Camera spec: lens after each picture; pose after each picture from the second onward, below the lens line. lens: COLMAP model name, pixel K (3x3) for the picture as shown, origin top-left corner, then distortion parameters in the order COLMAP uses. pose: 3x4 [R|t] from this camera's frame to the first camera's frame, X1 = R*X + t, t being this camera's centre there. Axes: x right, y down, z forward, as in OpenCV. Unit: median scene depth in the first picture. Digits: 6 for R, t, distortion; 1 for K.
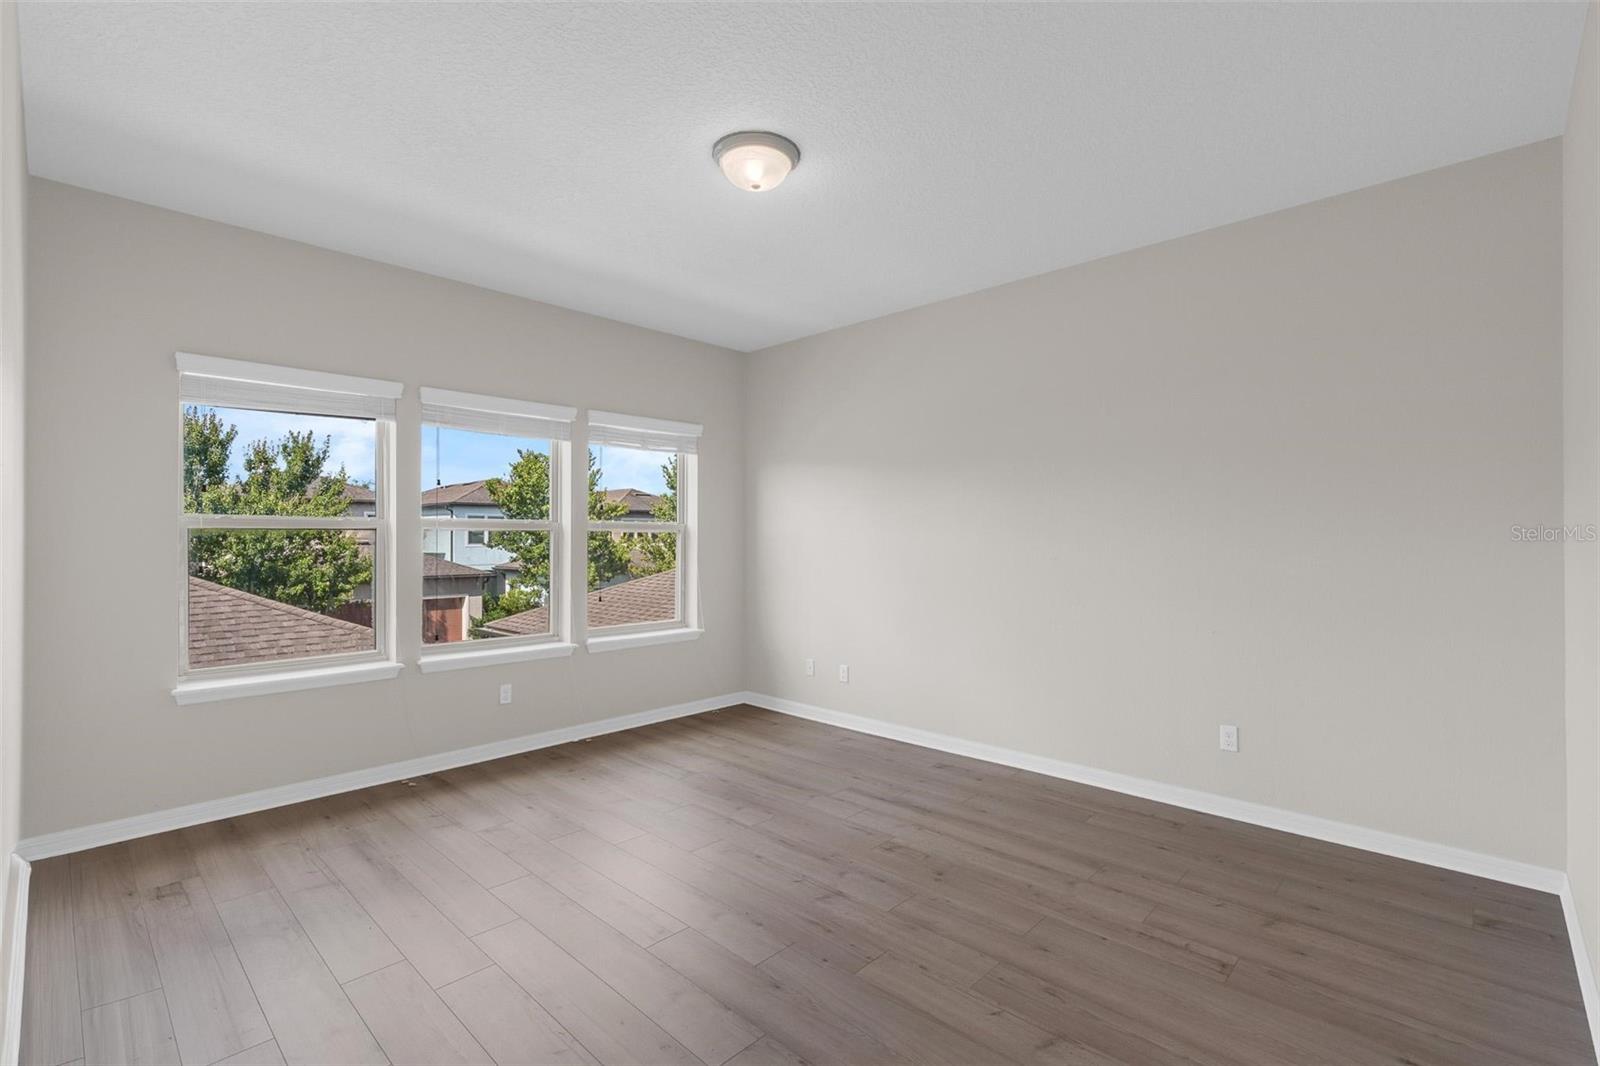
lens RADIAL K [[717.3, 0, 790.4], [0, 717.3, 534.1], [0, 0, 1]] dist [0.001567, 0.000381]
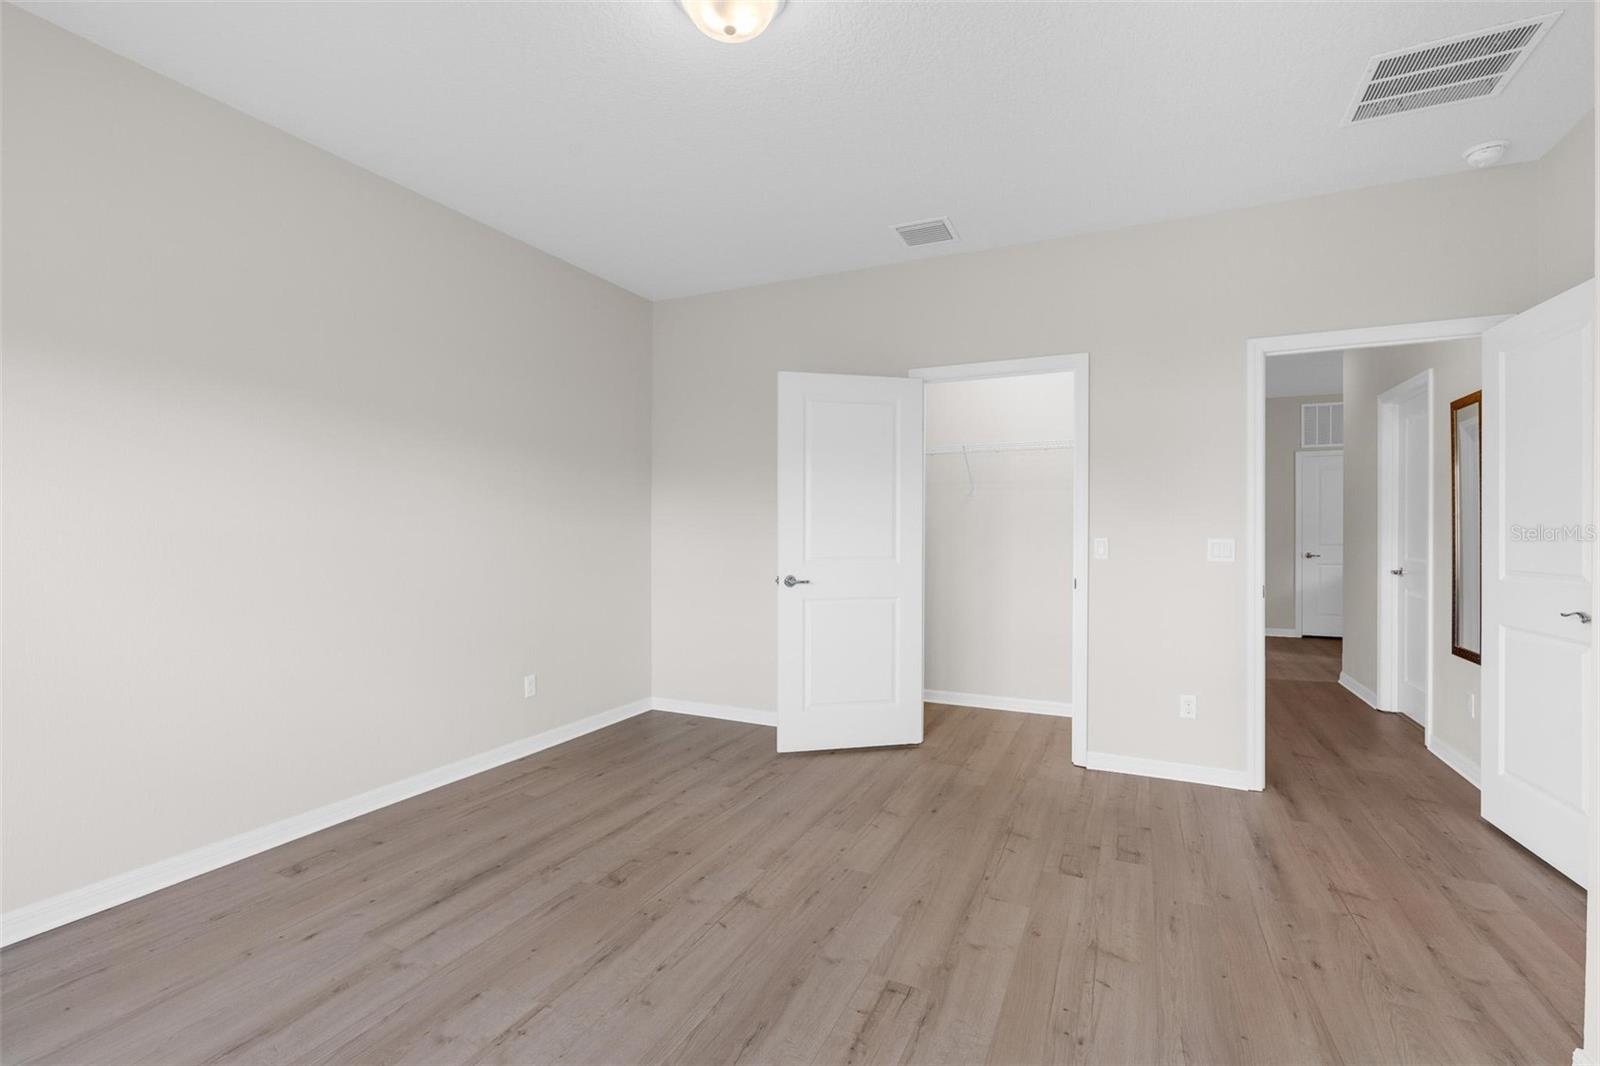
lens RADIAL K [[717.3, 0, 790.4], [0, 717.3, 534.1], [0, 0, 1]] dist [0.001567, 0.000381]
pose [[-0.312016, -0.004099, 0.950068, -0.648637], [-0.011756, 0.999931, 0.000454, 0.028119], [-0.950004, -0.011027, -0.312043, 0.971765]]
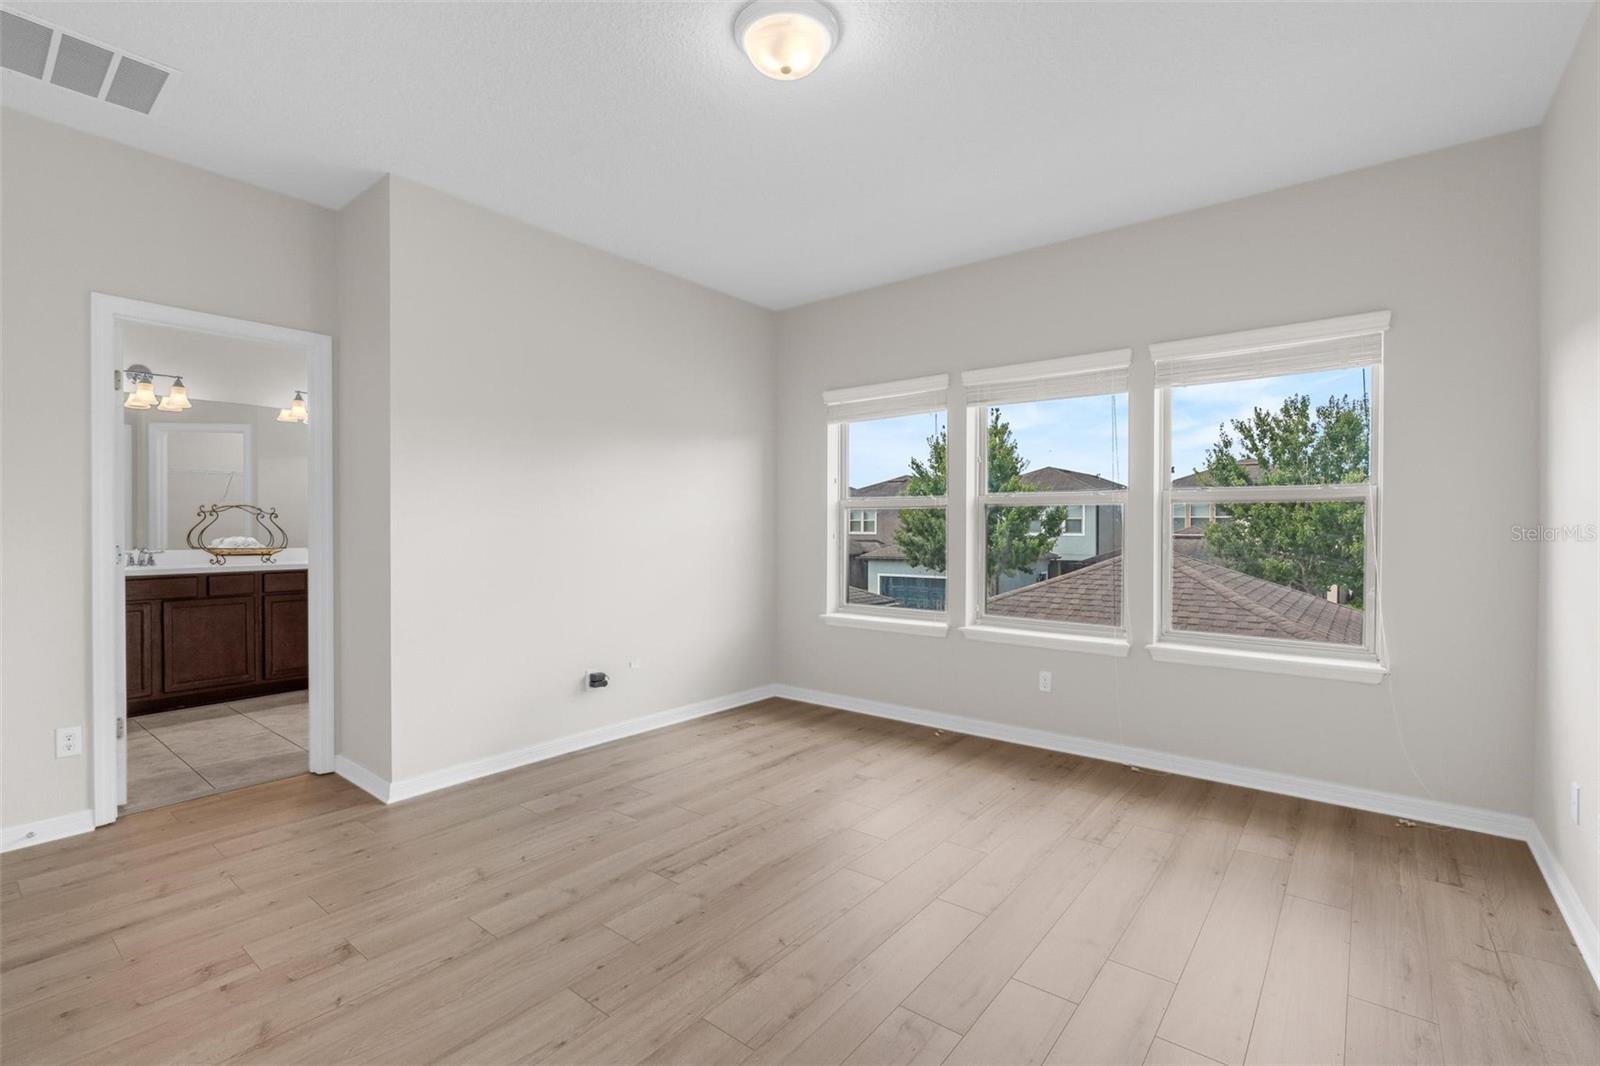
lens RADIAL K [[732.3, 0, 792.7], [0, 732.3, 523.6], [0, 0, 1]] dist [-0.000867, -0.000217]
pose [[0.088759, 0.003167, -0.996048, 0.662938], [0.008324, 0.999958, 0.003921, 0.017869], [0.996018, -0.008640, 0.088728, 0.772544]]
